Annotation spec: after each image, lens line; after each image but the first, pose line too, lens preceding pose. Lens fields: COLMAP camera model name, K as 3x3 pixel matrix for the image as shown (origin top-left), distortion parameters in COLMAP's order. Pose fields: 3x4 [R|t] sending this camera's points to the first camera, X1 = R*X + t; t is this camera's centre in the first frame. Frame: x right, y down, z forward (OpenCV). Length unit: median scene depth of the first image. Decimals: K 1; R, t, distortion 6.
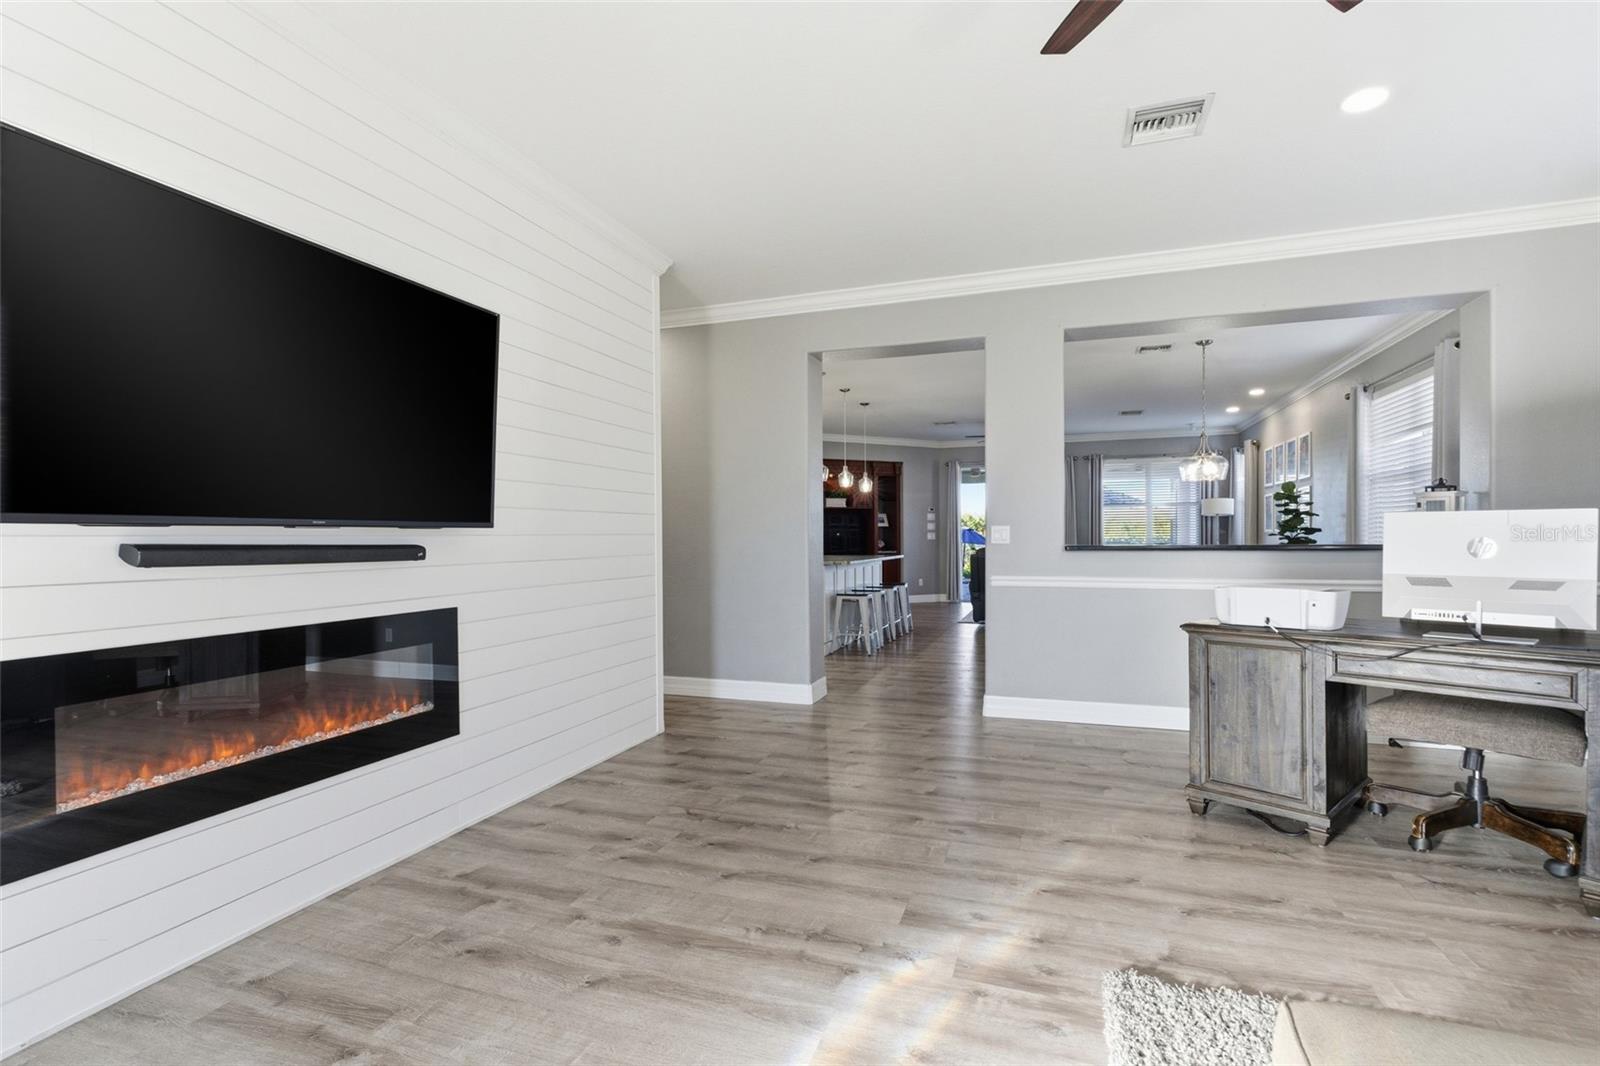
lens RADIAL K [[737.3, 0, 810.0], [0, 737.3, 532.0], [0, 0, 1]] dist [-0.002591, 0.002296]
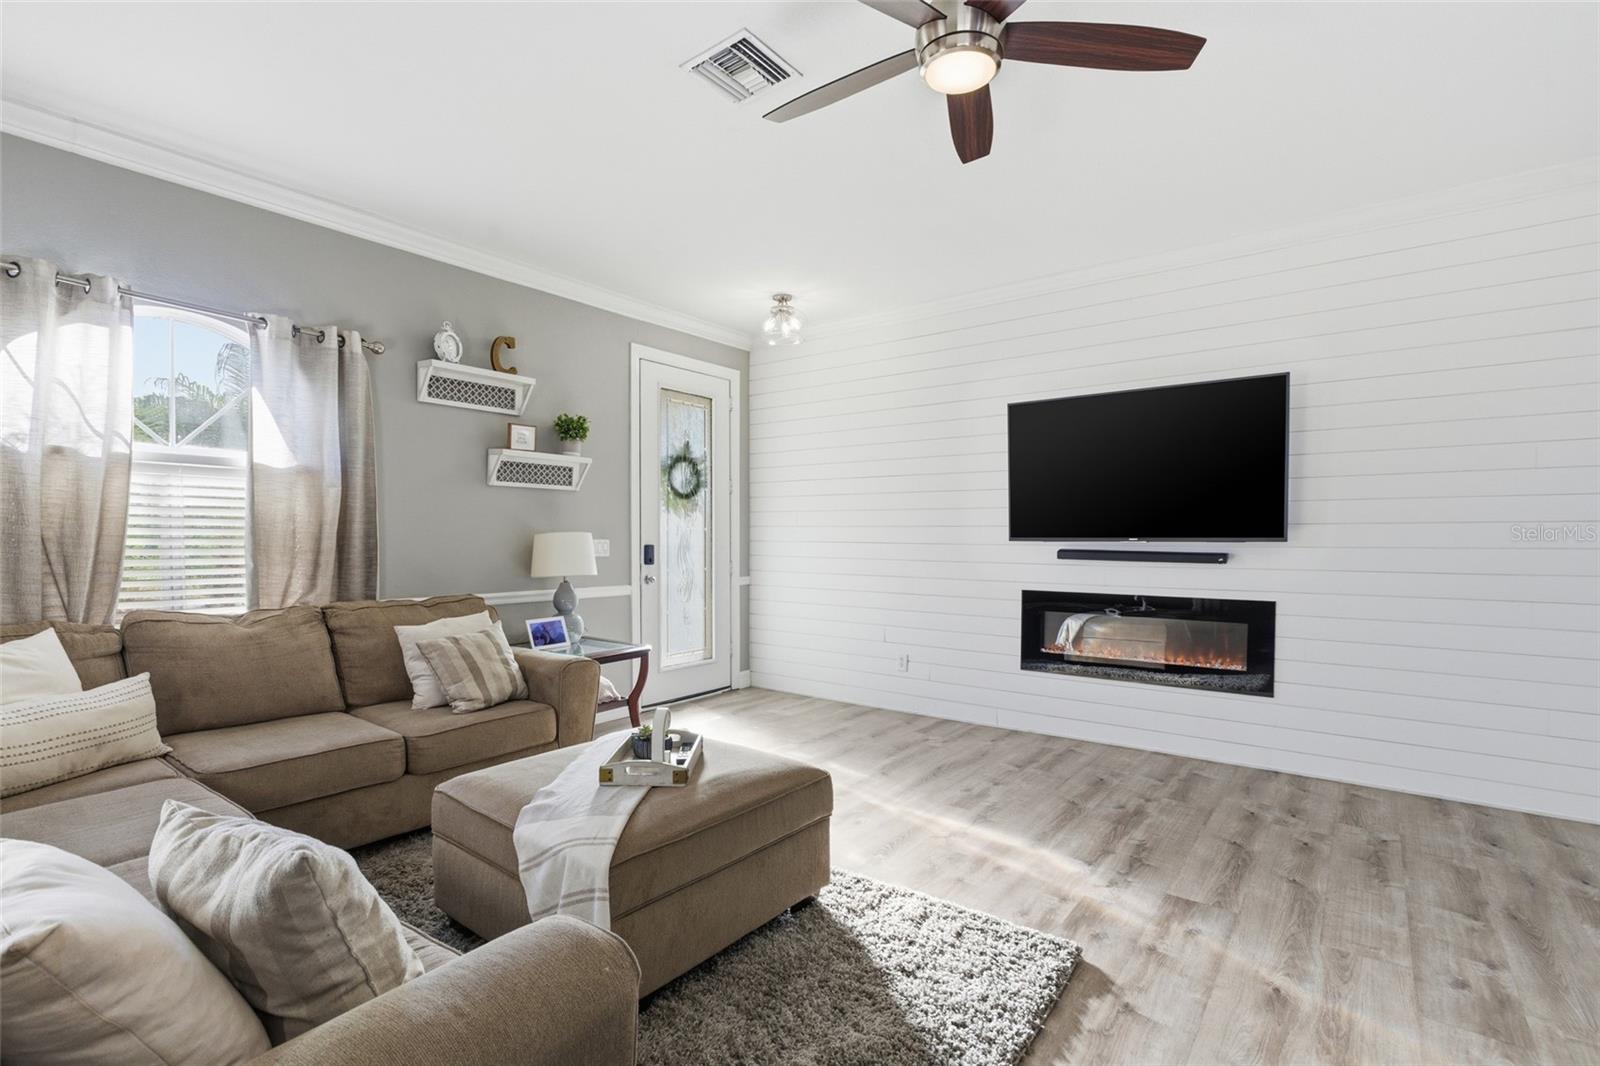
lens RADIAL K [[737.3, 0, 806.1], [0, 737.3, 531.9], [0, 0, 1]] dist [-0.002591, 0.002296]
pose [[-0.309954, -0.002148, -0.950749, 1.225441], [0.004107, 0.999985, -0.003598, -0.025044], [0.950743, -0.005019, -0.309940, 0.728816]]
